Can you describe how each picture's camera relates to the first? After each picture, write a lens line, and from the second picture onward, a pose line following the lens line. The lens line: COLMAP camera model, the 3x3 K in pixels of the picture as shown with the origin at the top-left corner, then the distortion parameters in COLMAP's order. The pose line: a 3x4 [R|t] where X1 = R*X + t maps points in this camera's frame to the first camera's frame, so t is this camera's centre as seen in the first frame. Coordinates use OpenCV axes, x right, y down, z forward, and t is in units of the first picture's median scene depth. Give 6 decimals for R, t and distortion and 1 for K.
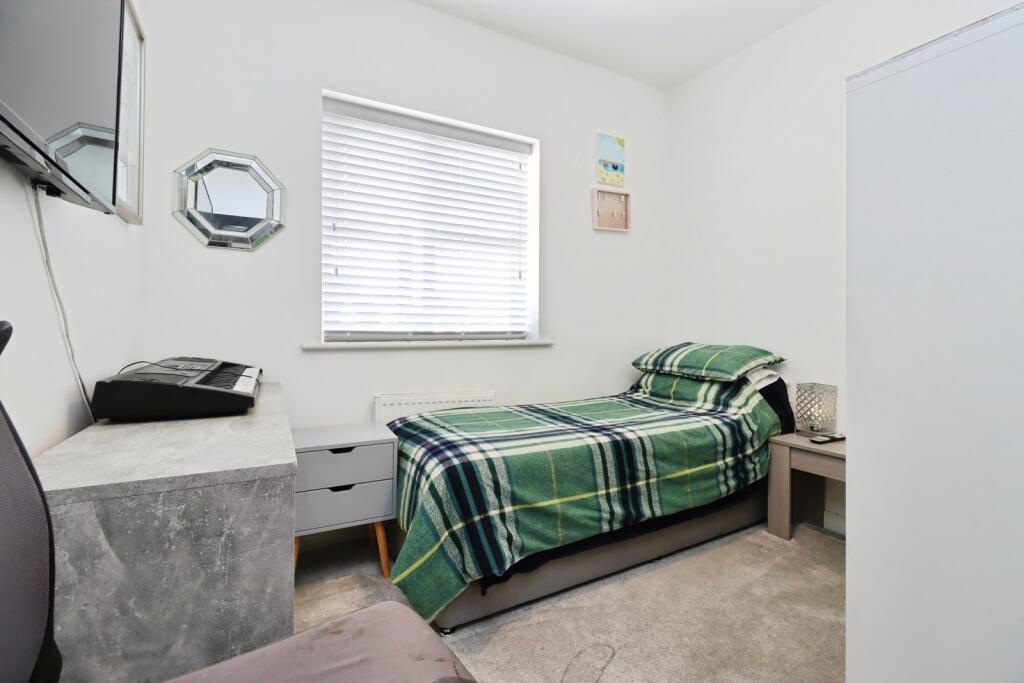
lens RADIAL K [[477.7, 0, 512.7], [0, 477.7, 333.9], [0, 0, 1]] dist [-0.001928, 0.000206]
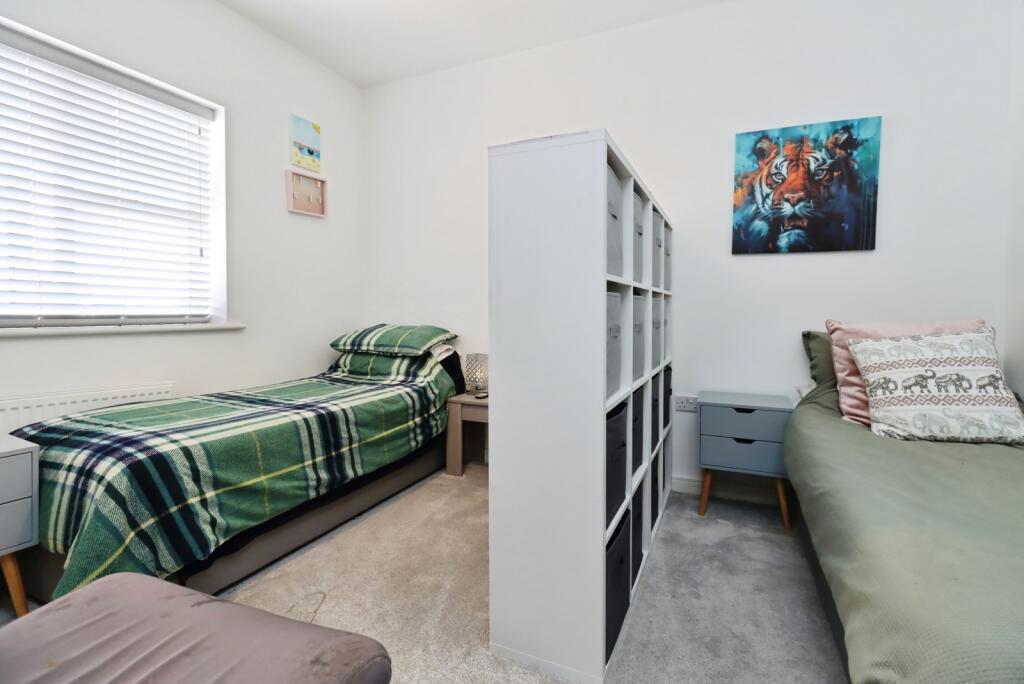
lens RADIAL K [[477.7, 0, 520.0], [0, 477.7, 317.2], [0, 0, 1]] dist [-0.001928, 0.000206]
pose [[0.802750, -0.006396, 0.596281, -0.062387], [0.005870, 0.999979, 0.002823, 0.001233], [-0.596287, 0.001234, 0.802771, -0.135279]]
